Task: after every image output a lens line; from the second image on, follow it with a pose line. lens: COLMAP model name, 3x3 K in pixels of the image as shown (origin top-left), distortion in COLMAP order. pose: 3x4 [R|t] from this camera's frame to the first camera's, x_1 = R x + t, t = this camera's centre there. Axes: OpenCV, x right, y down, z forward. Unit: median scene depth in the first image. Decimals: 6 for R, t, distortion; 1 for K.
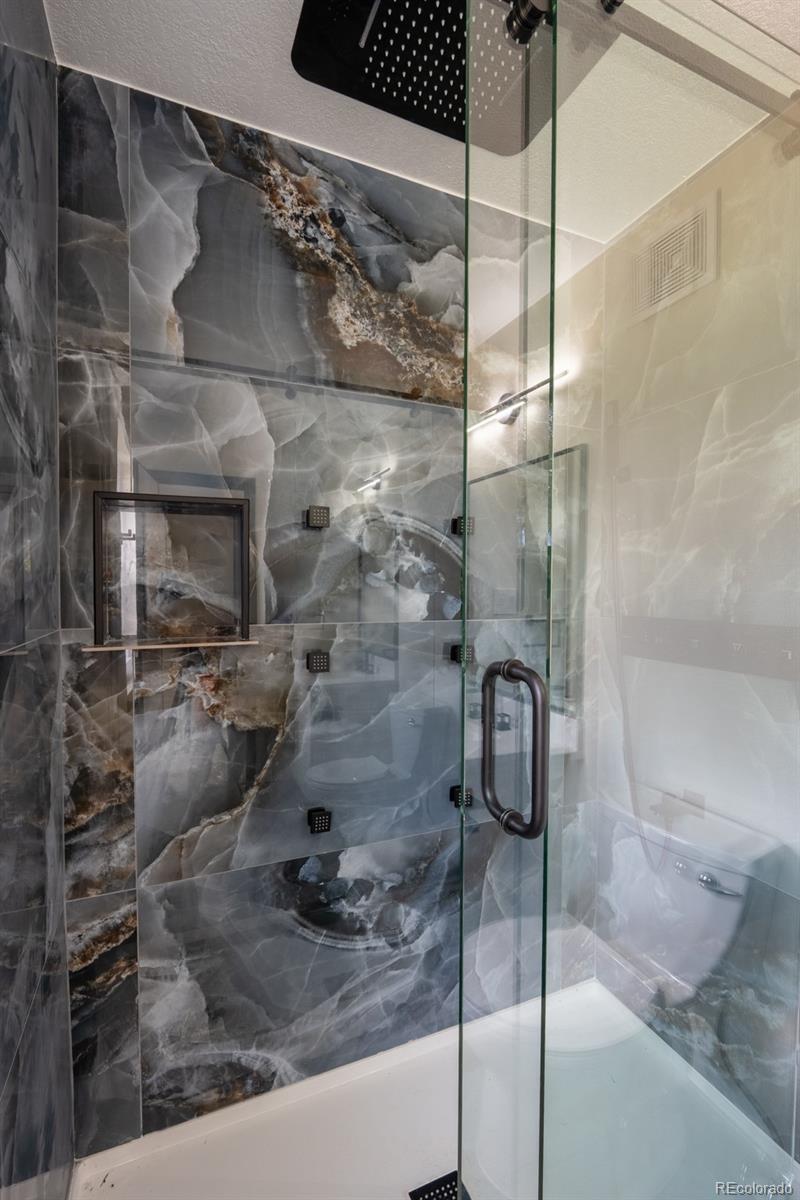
lens RADIAL K [[531.3, 0, 400.2], [0, 531.3, 602.4], [0, 0, 1]] dist [-0.009640, 0.001002]
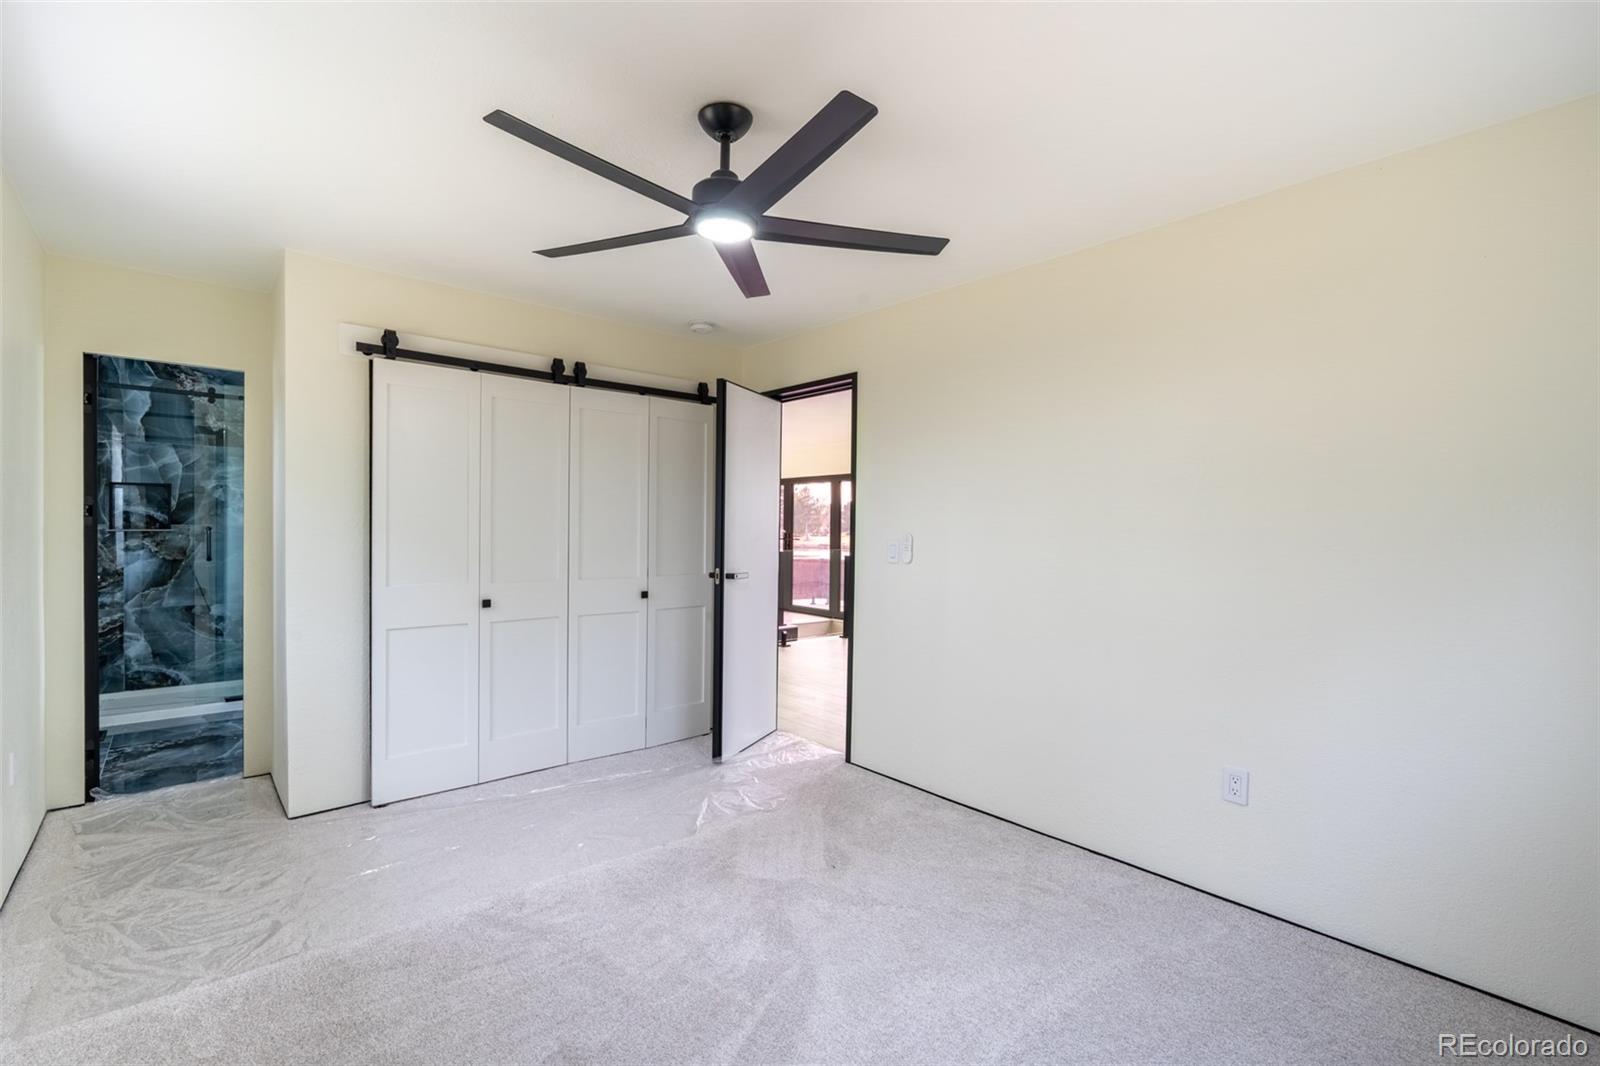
lens RADIAL K [[708.4, 0, 795.7], [0, 708.4, 532.1], [0, 0, 1]] dist [-0.009640, 0.001002]
pose [[0.948492, 0.003244, 0.316783, 1.877552], [0.001727, 0.999880, -0.015412, 0.155307], [-0.316795, 0.015165, 0.948373, -4.047823]]
